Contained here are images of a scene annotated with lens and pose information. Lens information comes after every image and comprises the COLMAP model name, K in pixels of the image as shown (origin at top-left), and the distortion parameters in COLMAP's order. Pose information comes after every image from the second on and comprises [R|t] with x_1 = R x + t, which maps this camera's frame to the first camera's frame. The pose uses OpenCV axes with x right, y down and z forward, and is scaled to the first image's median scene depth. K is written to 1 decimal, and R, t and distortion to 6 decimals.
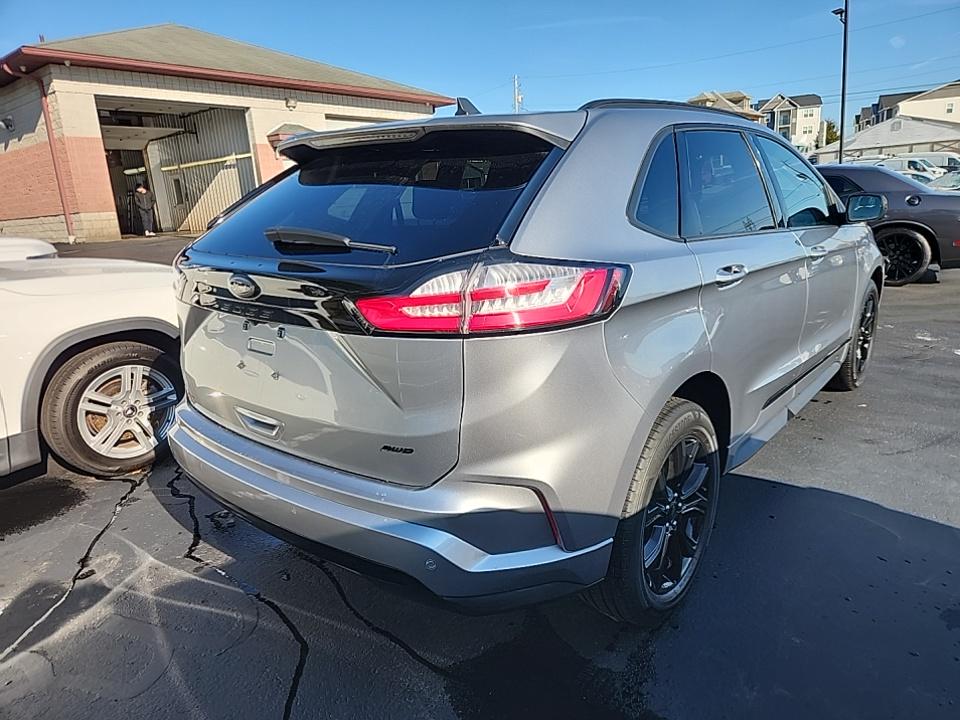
lens RADIAL K [[676.2, 0, 480.0], [0, 676.2, 360.0], [0, 0, 1]] dist [0.051195, -0.047272]
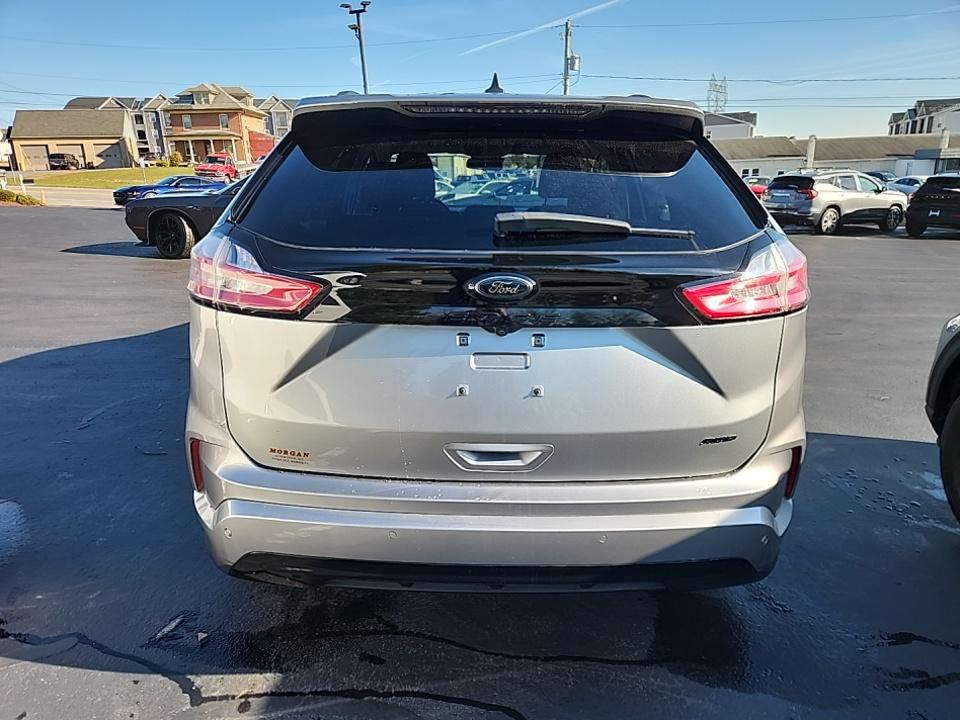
lens RADIAL K [[668.5, 0, 480.1], [0, 668.5, 371.8], [0, 0, 1]] dist [0.040068, -0.000371]
pose [[0.749998, -0.146451, 0.645023, -0.696104], [0.131658, 0.988720, 0.071403, -0.055759], [-0.648205, 0.031370, 0.760820, 0.339527]]
